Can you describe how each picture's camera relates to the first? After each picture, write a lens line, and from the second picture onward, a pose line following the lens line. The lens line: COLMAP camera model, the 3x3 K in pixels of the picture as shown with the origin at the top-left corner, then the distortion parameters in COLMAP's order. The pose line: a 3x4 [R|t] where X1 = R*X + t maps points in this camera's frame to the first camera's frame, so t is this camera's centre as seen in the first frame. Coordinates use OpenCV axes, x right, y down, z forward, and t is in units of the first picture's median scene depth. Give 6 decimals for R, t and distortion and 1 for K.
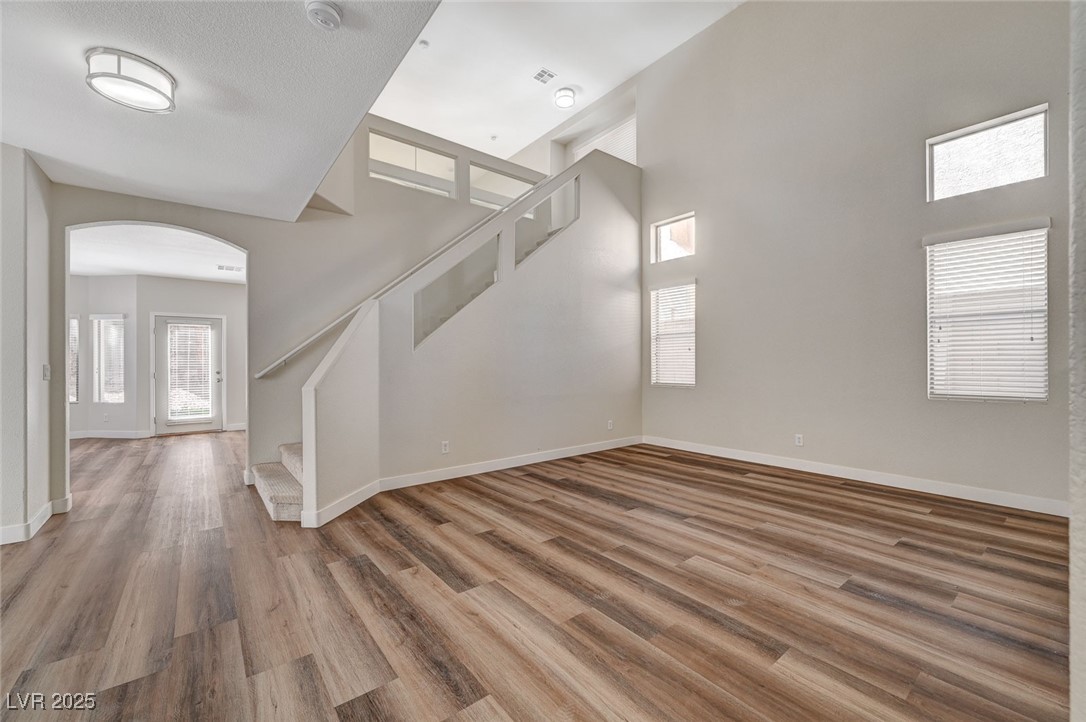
lens RADIAL K [[429.6, 0, 548.0], [0, 429.6, 360.6], [0, 0, 1]] dist [-0.003340, 0.000597]
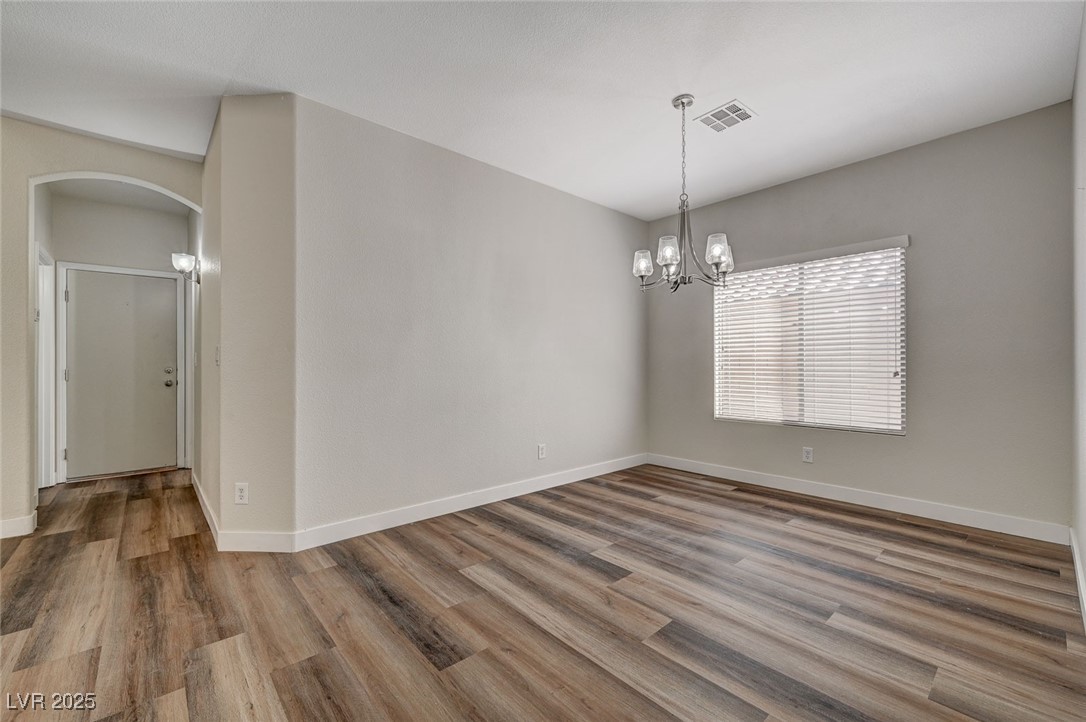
lens RADIAL K [[429.6, 0, 535.3], [0, 429.6, 365.3], [0, 0, 1]] dist [-0.003340, 0.000597]
pose [[-0.998713, 0.005015, -0.050473, -0.971311], [0.005190, 0.999981, -0.003333, 0.048443], [0.050456, -0.003591, -0.998720, 1.193203]]
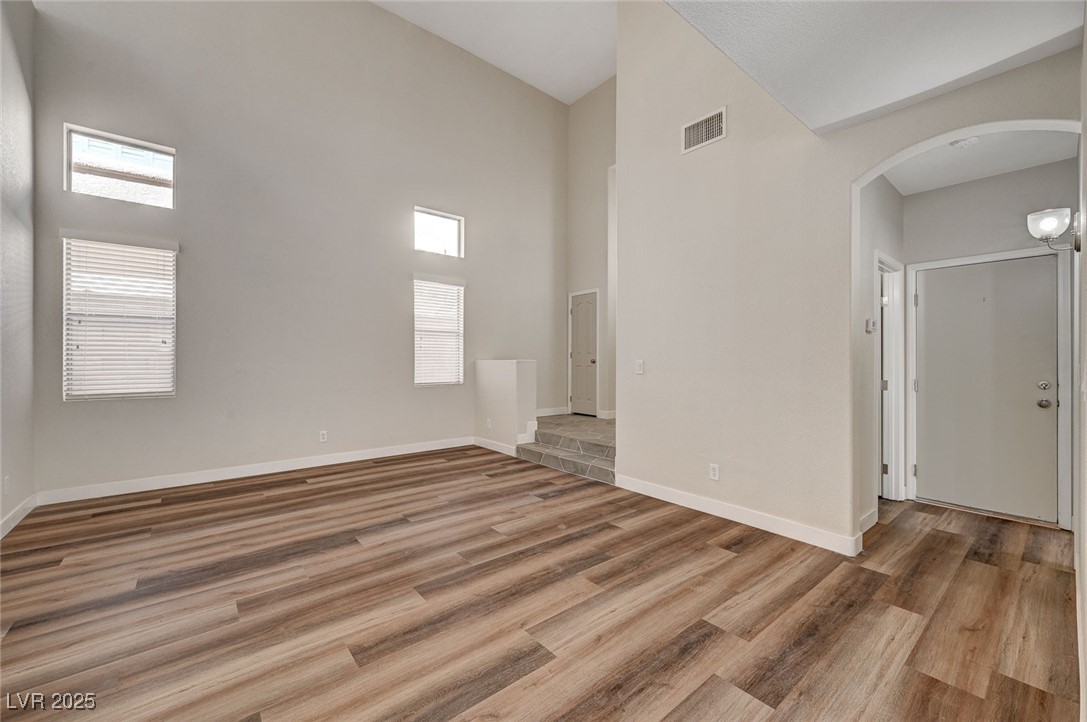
lens RADIAL K [[430.0, 0, 546.5], [0, 430.0, 357.6], [0, 0, 1]] dist [-0.003340, 0.000597]
pose [[-0.006612, 0.010978, 0.999918, -0.793064], [-0.008369, 0.999904, -0.011033, 0.003430], [-0.999943, -0.008441, -0.006520, 0.815998]]
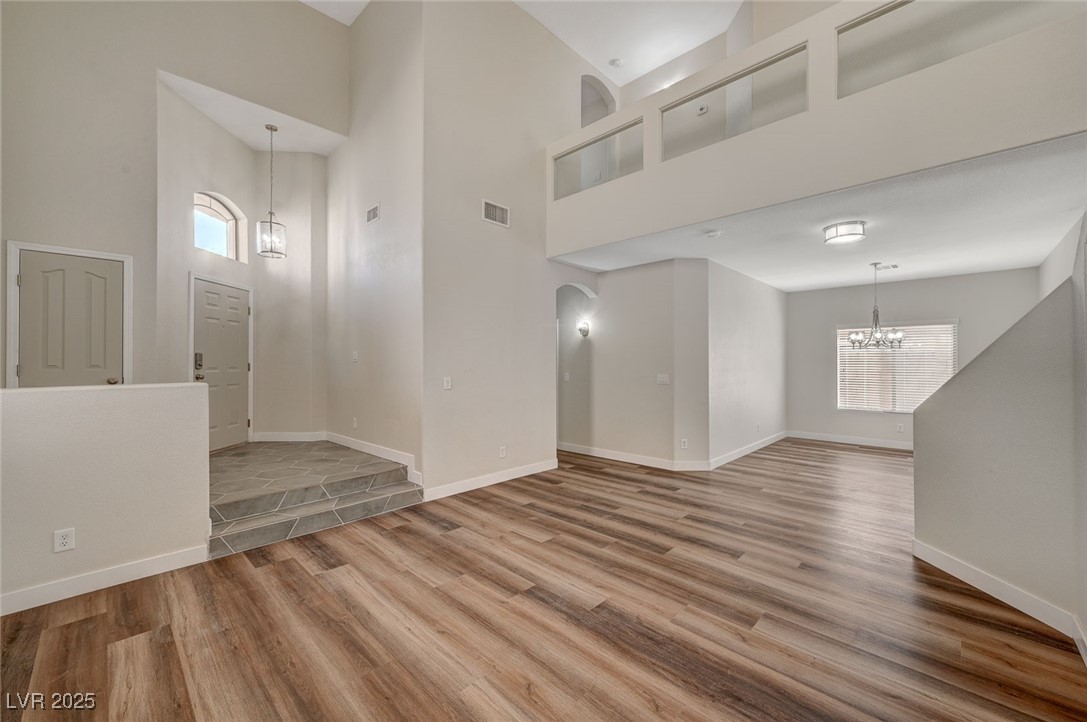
lens RADIAL K [[430.0, 0, 540.1], [0, 430.0, 360.6], [0, 0, 1]] dist [-0.003340, 0.000597]
pose [[-0.993422, 0.004521, -0.114418, 0.463302], [0.005703, 0.999934, -0.010013, -0.049721], [0.114365, -0.010600, -0.993382, 2.113350]]
